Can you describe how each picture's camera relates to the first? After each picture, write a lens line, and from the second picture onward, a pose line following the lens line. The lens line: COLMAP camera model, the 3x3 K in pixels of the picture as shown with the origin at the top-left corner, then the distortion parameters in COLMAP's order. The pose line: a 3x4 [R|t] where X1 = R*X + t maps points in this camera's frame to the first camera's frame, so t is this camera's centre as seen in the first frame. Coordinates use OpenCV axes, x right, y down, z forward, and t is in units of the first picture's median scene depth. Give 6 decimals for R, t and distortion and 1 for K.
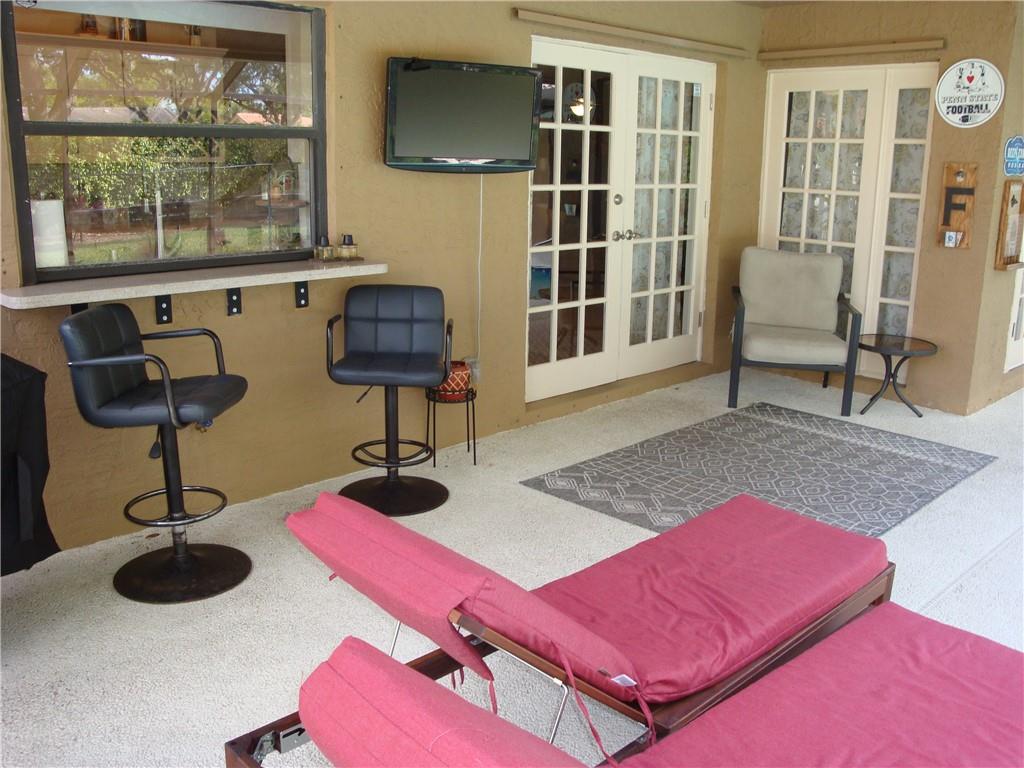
lens RADIAL K [[892.5, 0, 512.0], [0, 892.5, 384.0], [0, 0, 1]] dist [-0.137317, 0.100743]
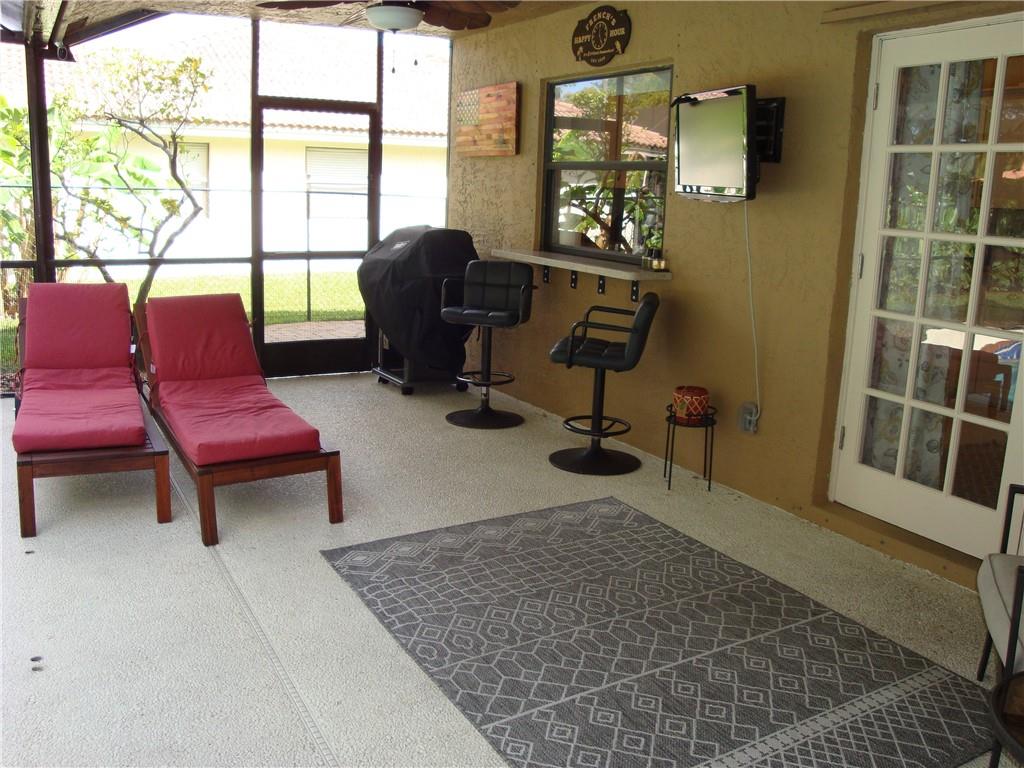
lens RADIAL K [[892.5, 0, 512.0], [0, 892.5, 384.0], [0, 0, 1]] dist [-0.137317, 0.100743]
pose [[-0.237396, 0.192000, -0.952249, 0.933360], [-0.270678, 0.928374, 0.254667, -0.226818], [0.932940, 0.318210, -0.168422, 0.969650]]
